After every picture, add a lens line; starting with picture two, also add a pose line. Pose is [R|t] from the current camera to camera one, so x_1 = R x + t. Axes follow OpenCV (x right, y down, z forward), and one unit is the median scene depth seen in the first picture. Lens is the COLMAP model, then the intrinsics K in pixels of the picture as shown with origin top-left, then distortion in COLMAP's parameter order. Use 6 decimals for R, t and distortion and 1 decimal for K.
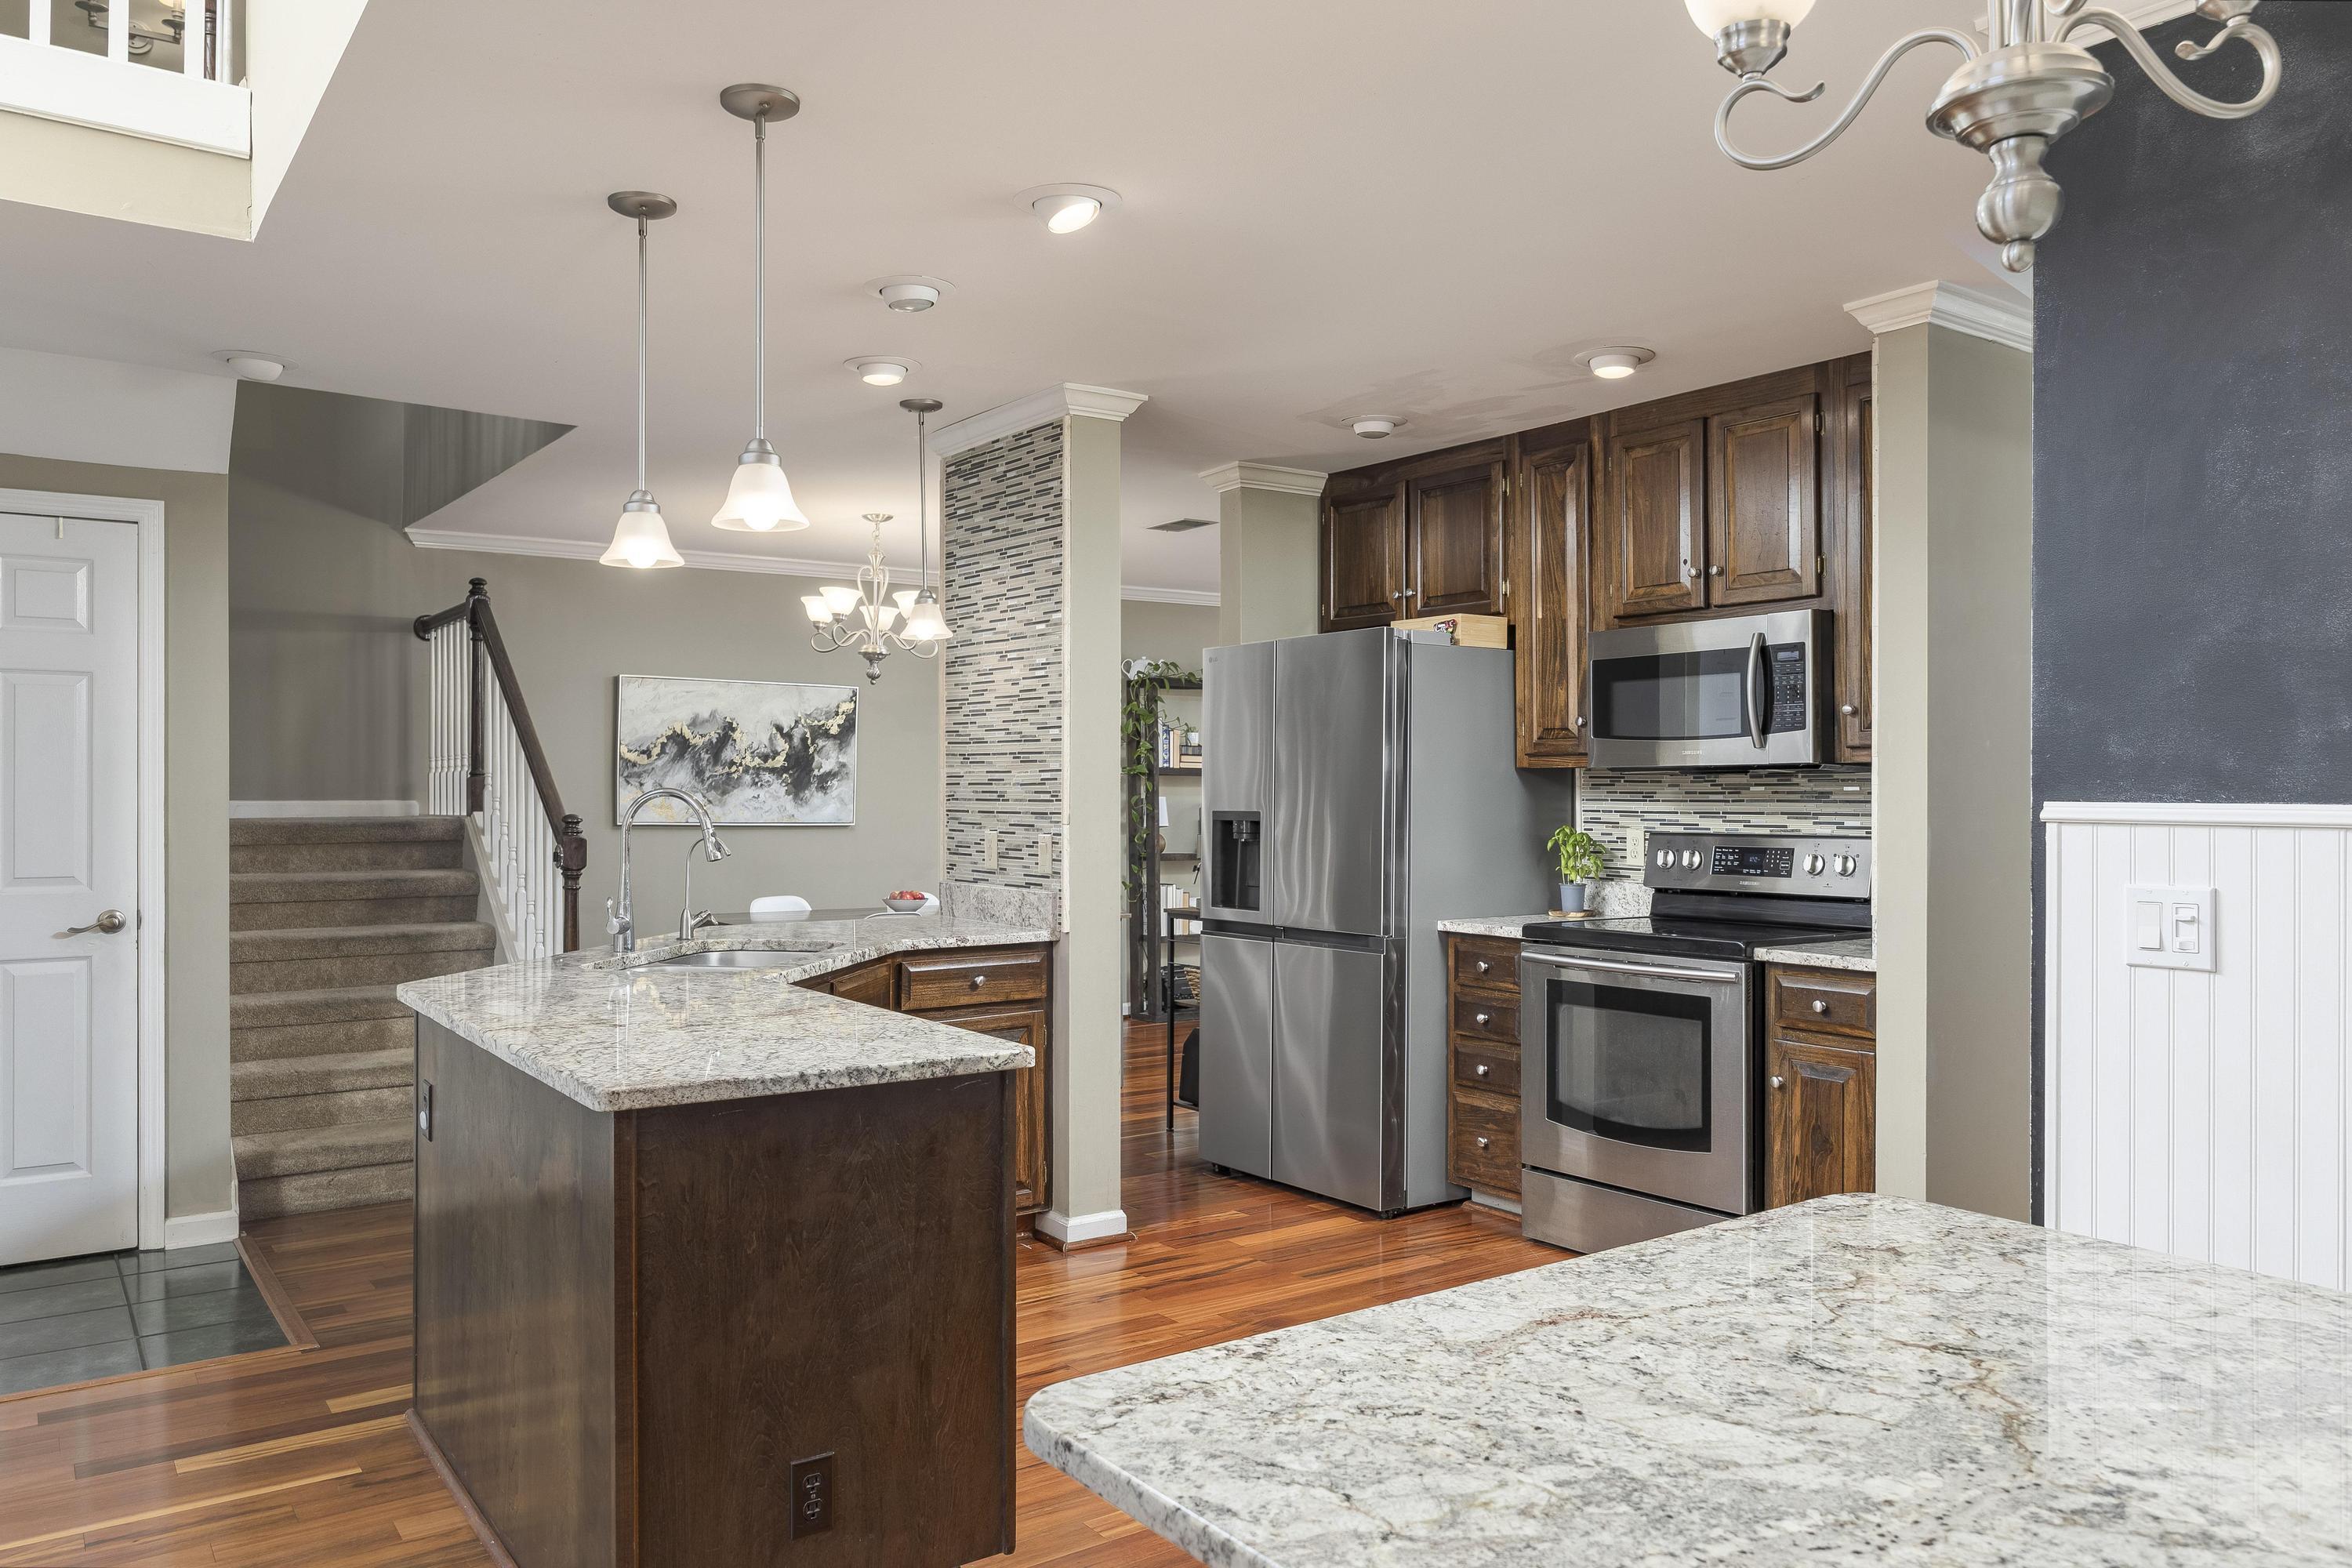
lens RADIAL K [[1672.9, 0, 1172.4], [0, 1672.9, 815.1], [0, 0, 1]] dist [-0.007739, 0.001186]
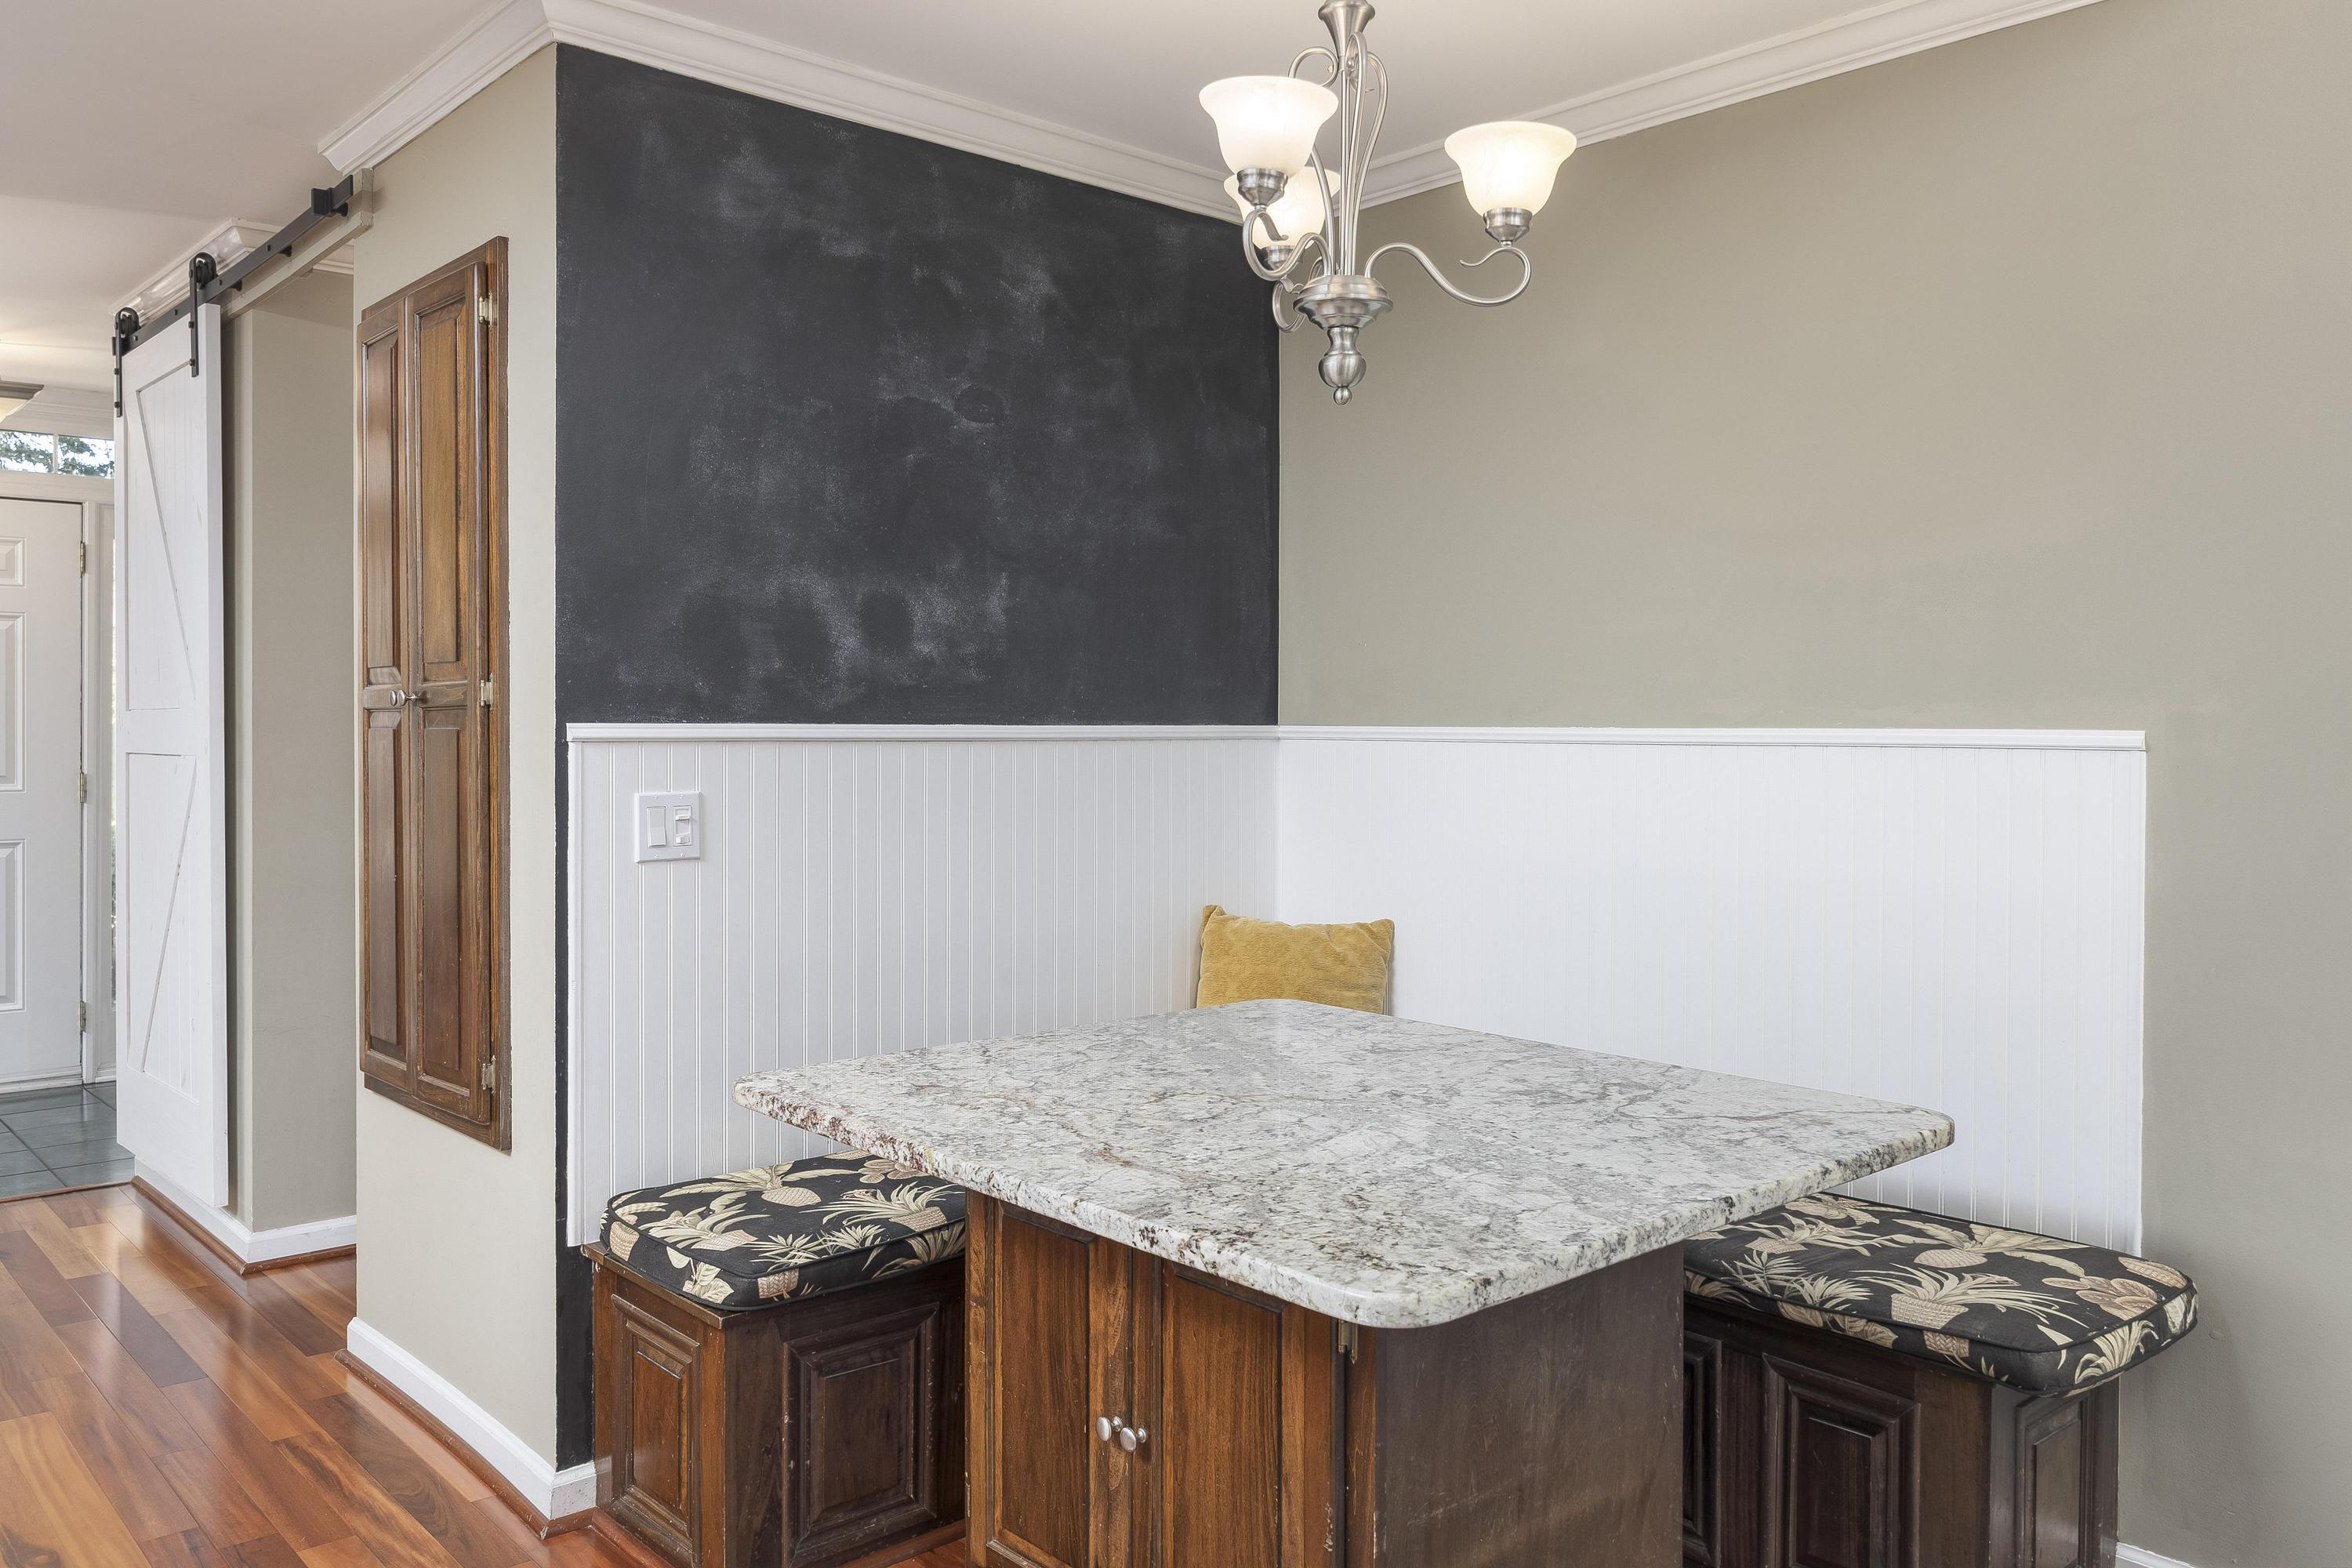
lens RADIAL K [[1807.8, 0, 1171.5], [0, 1807.8, 771.8], [0, 0, 1]] dist [-0.055586, -0.010932]
pose [[-0.120405, -0.024693, 0.992418, -0.348403], [0.010159, 0.999608, 0.026105, -0.001352], [-0.992673, 0.013226, -0.120107, 0.378812]]
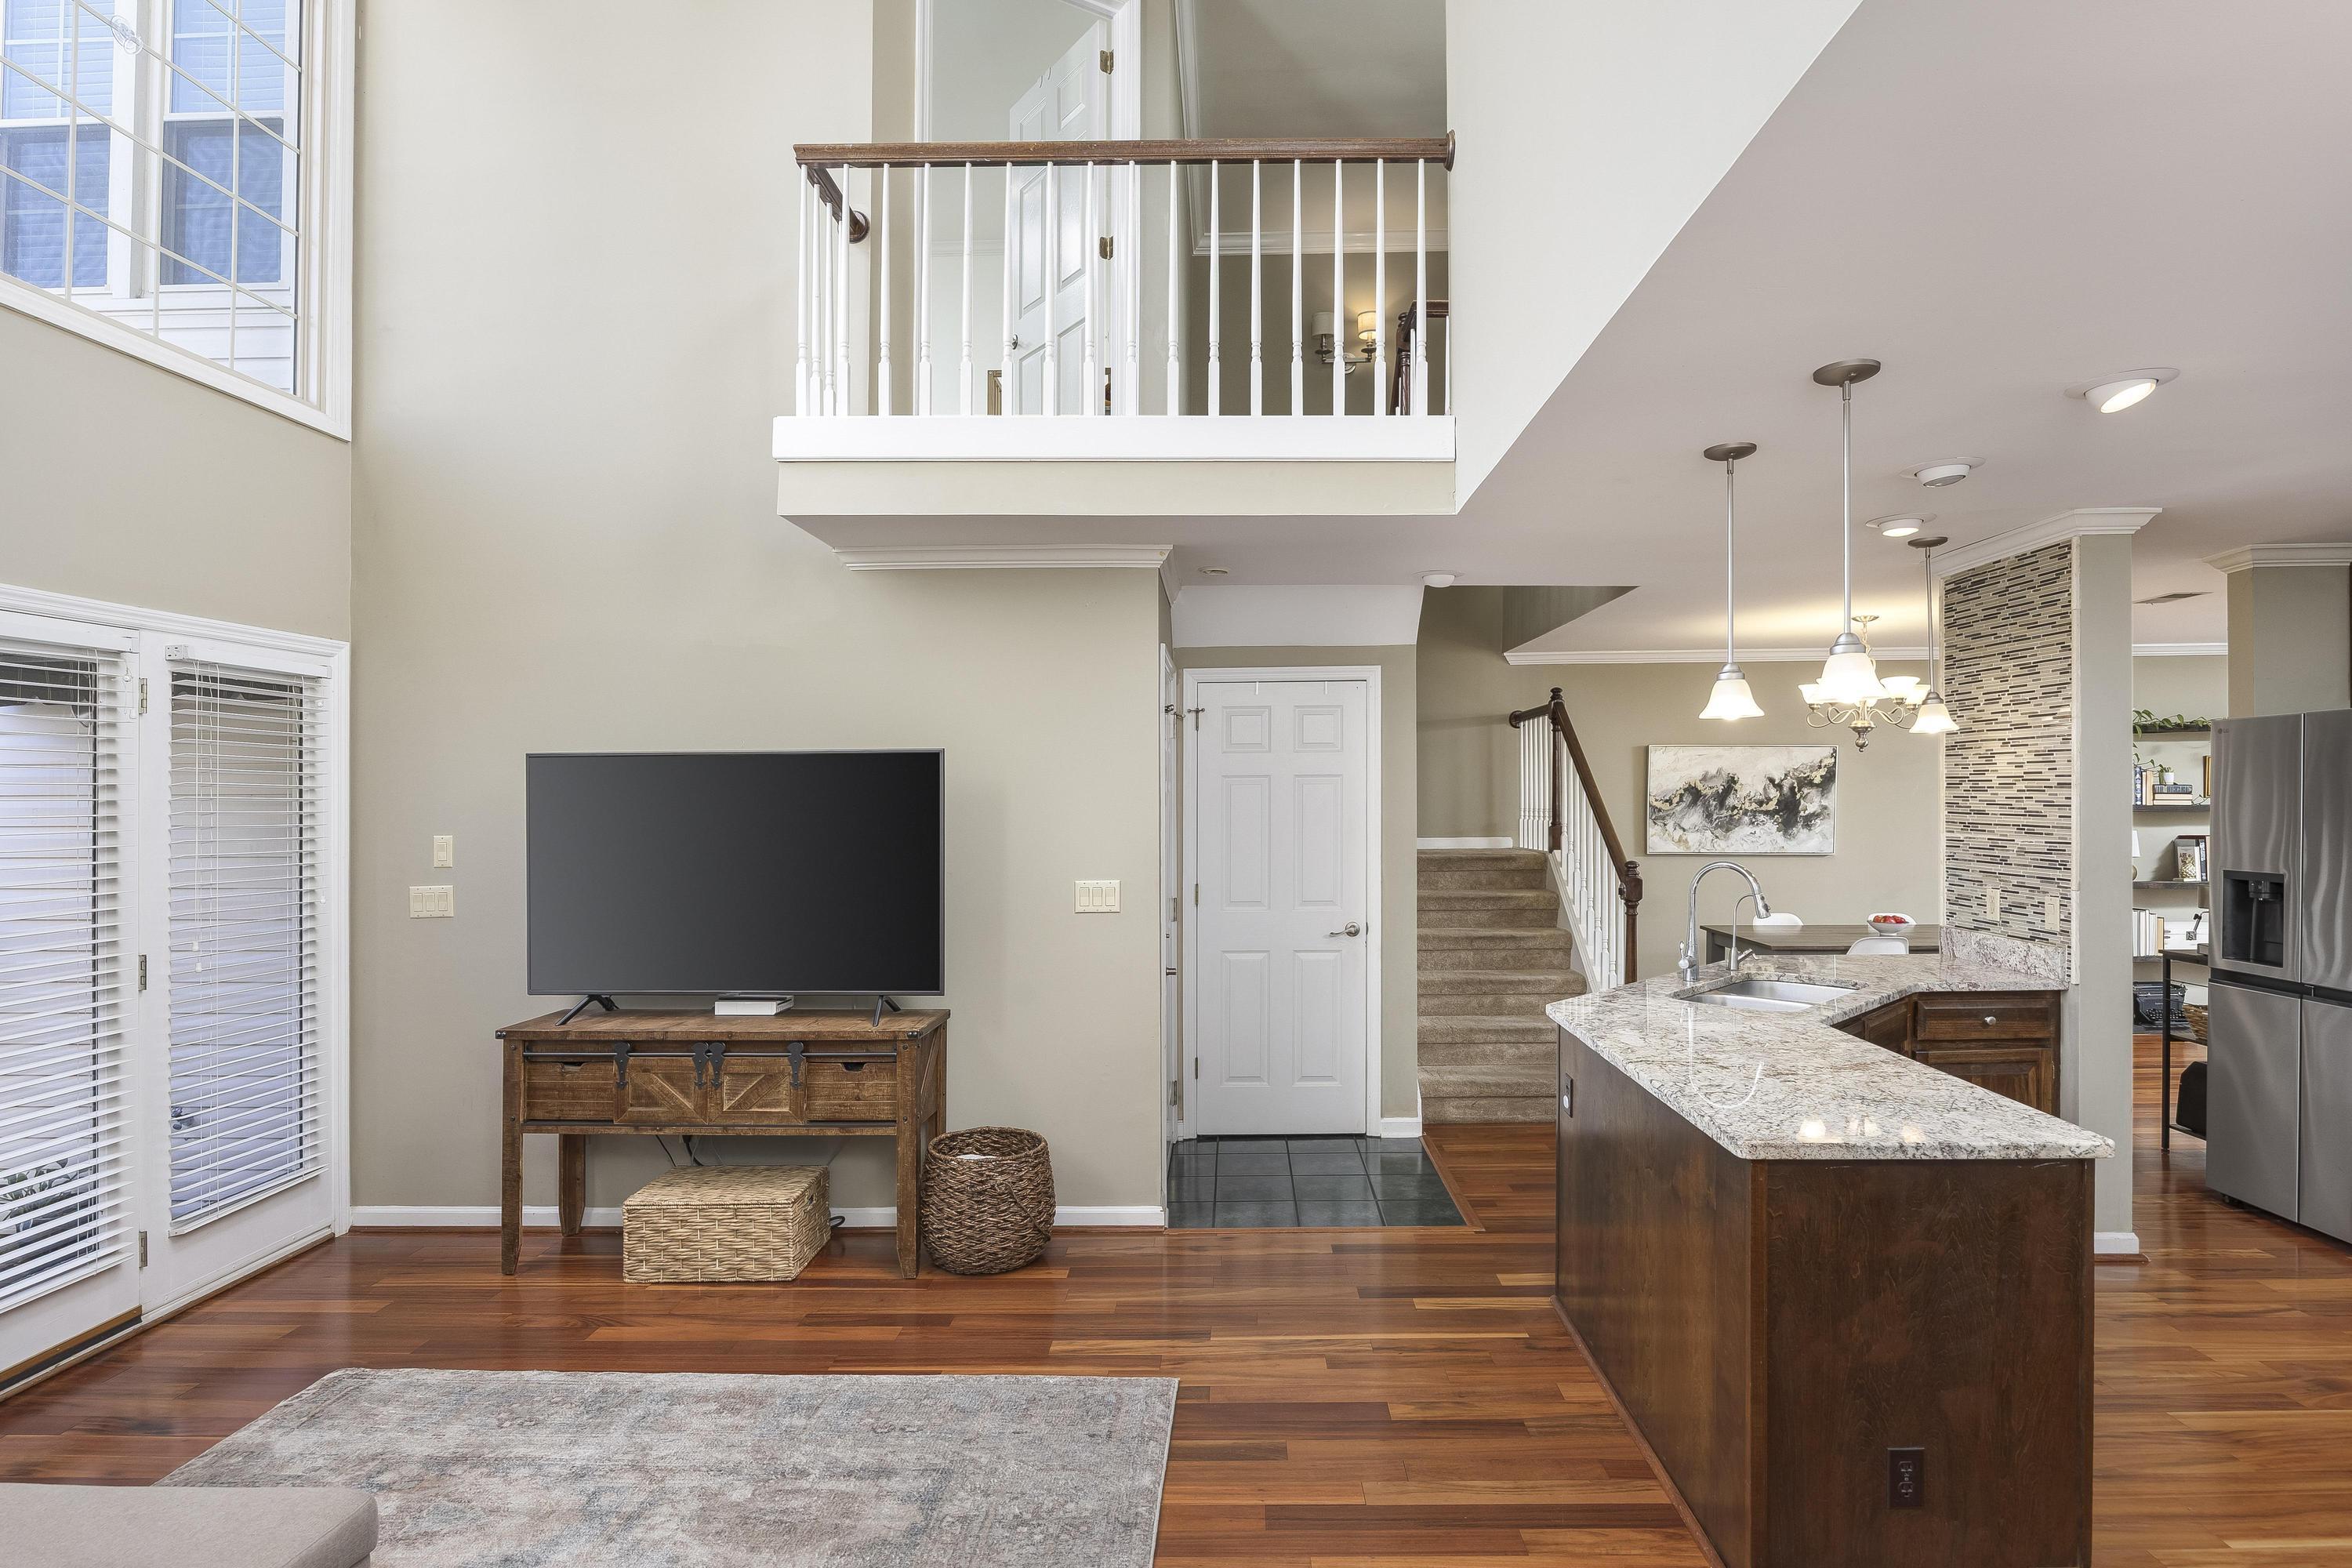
lens RADIAL K [[1211.2, 0, 1211.7], [0, 1211.2, 804.3], [0, 0, 1]] dist [-0.011911, 0.001082]
pose [[0.805394, -0.002655, -0.592734, -0.050601], [-0.000095, 0.999989, -0.004608, -0.049430], [0.592740, 0.003768, 0.805385, -0.021406]]
